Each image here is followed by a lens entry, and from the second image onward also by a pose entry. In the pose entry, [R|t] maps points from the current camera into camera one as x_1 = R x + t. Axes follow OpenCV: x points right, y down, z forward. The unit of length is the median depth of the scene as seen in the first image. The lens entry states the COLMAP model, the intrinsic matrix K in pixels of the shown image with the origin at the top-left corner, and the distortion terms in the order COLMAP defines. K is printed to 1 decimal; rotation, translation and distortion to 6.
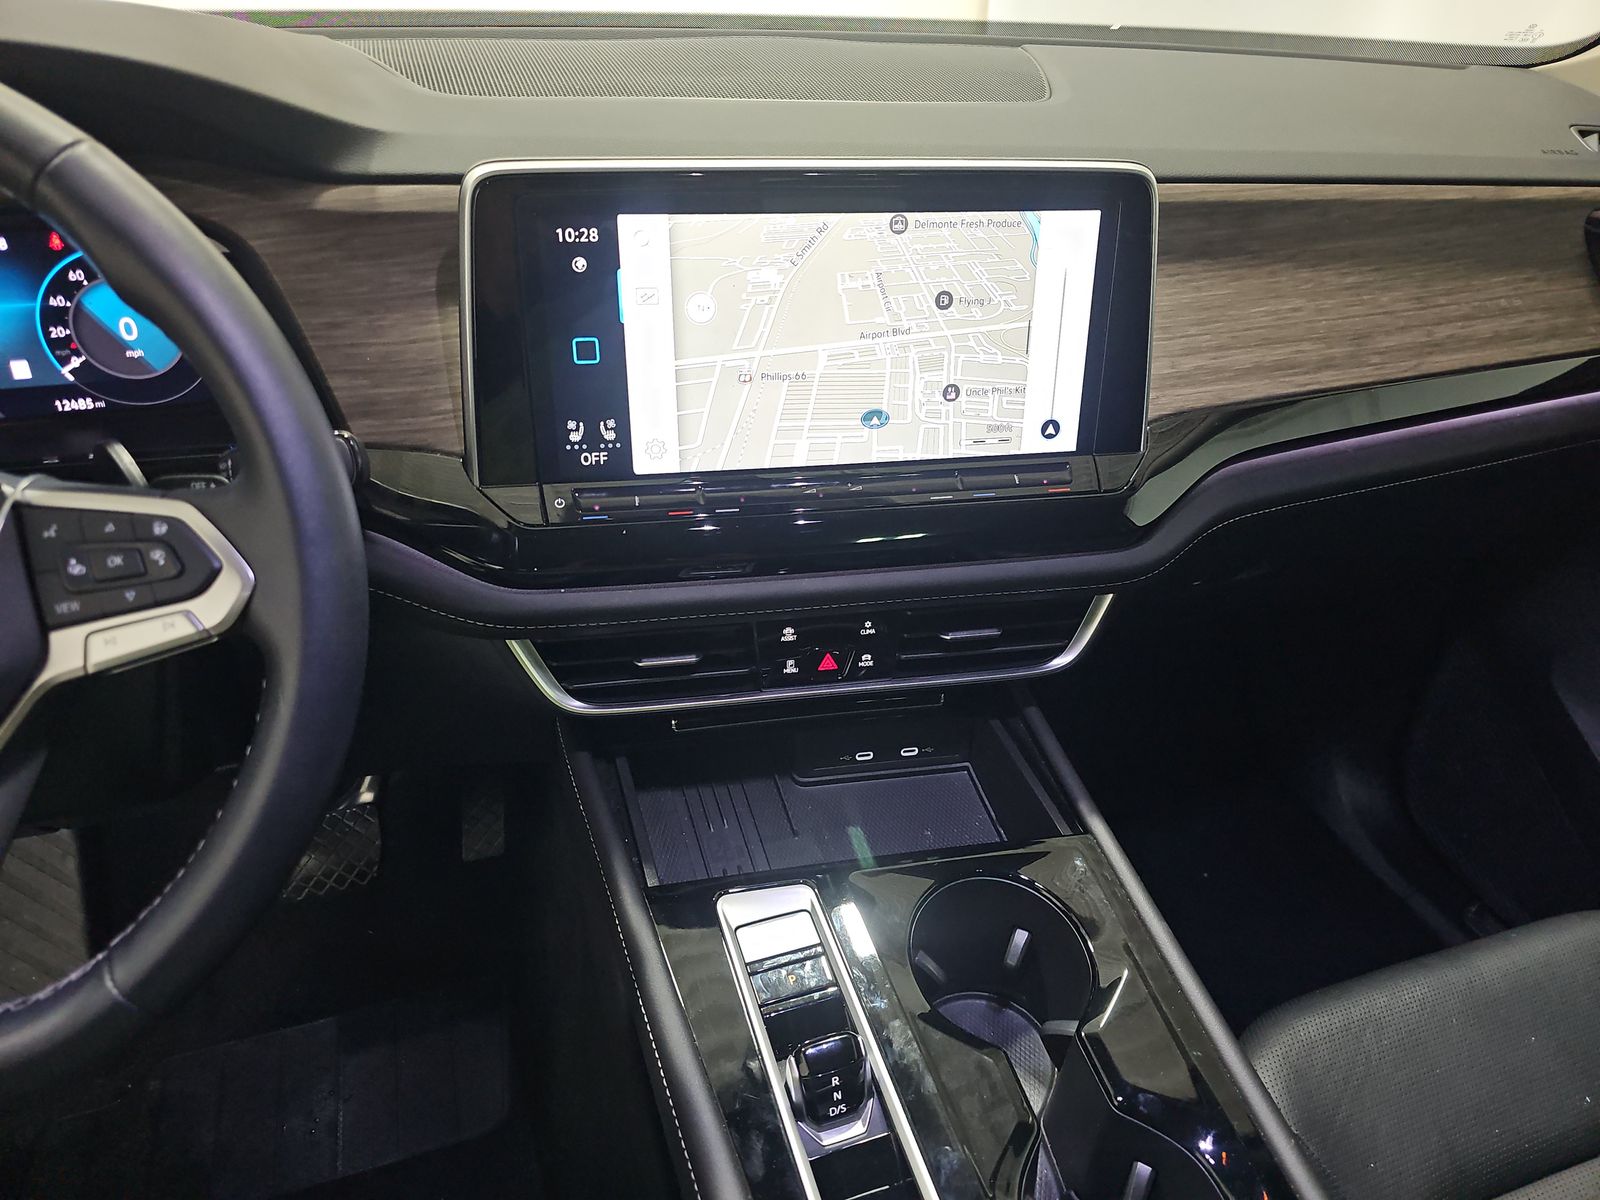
lens RADIAL K [[1110.3, 0, 800.0], [0, 1110.3, 600.0], [0, 0, 1]] dist [0.122614, -0.099488]
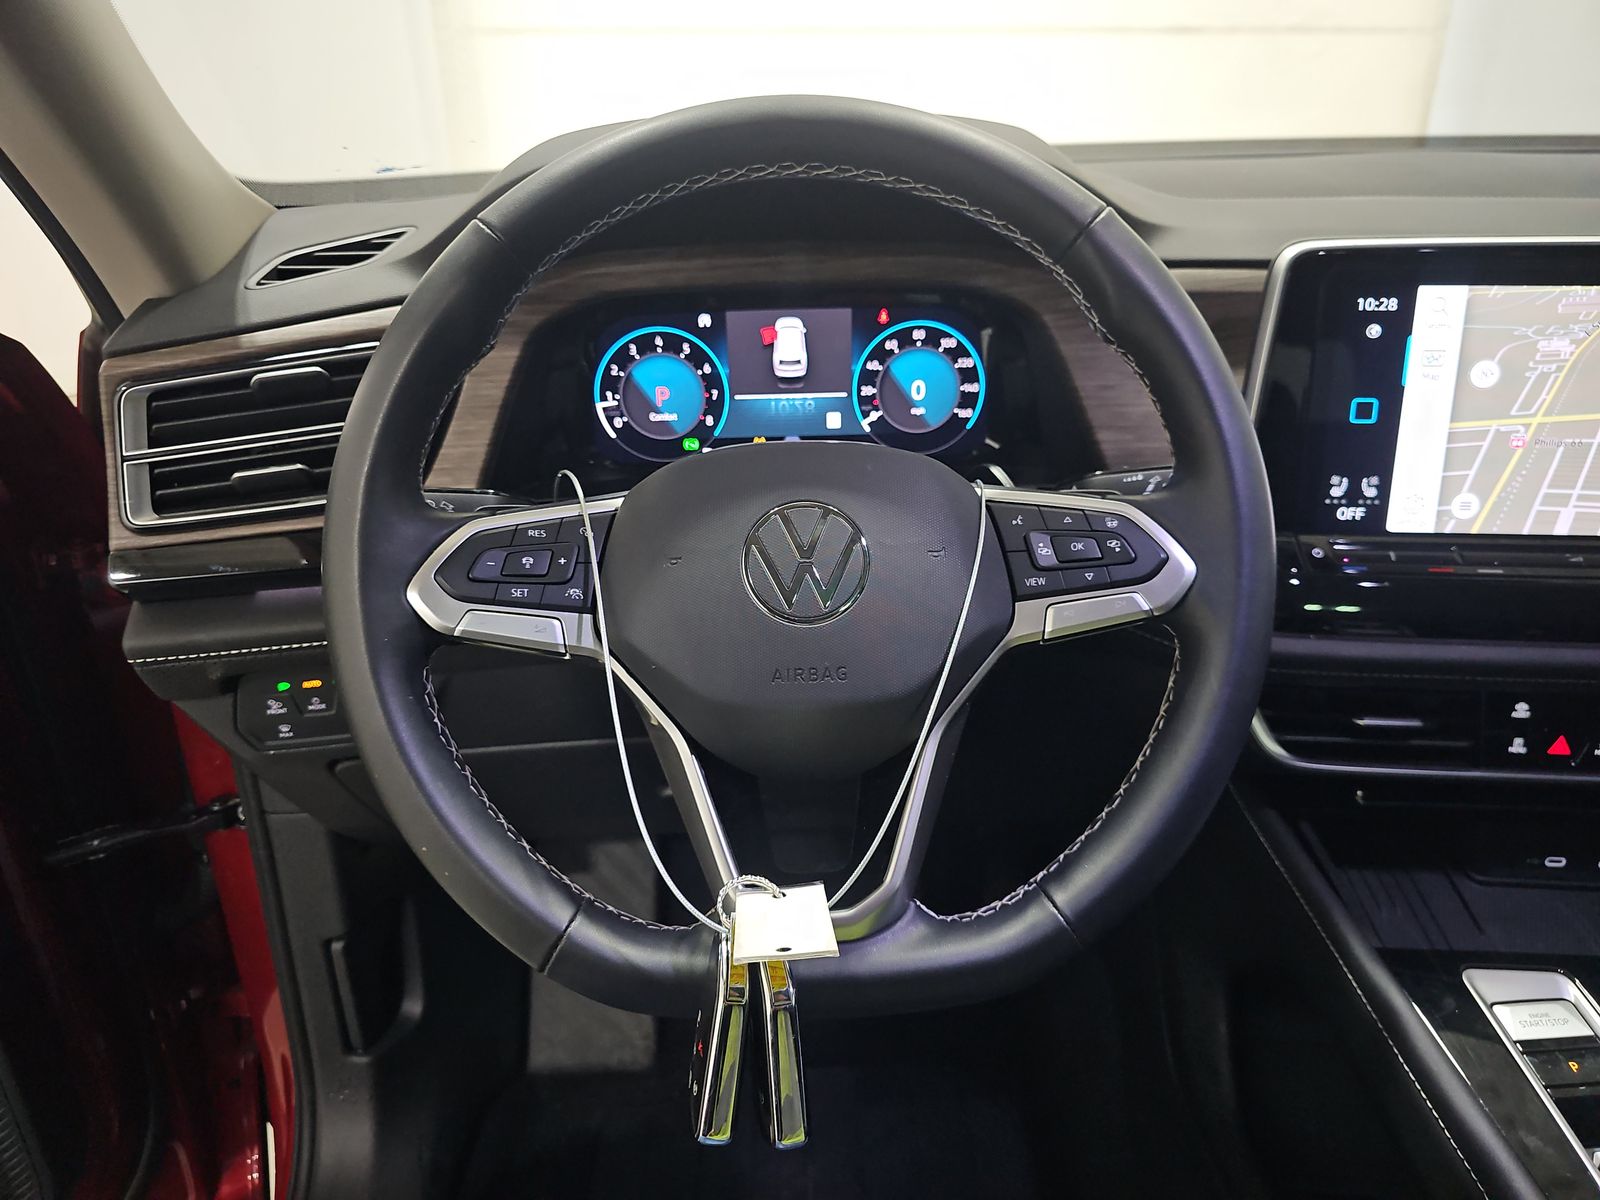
lens RADIAL K [[1147.2, 0, 800.0], [0, 1147.2, 600.0], [0, 0, 1]] dist [0.043746, -0.002934]
pose [[0.966550, 0.075739, -0.245042, -0.410213], [-0.107890, 0.986827, -0.120551, 0.137833], [0.232684, 0.142956, 0.961989, -0.142648]]
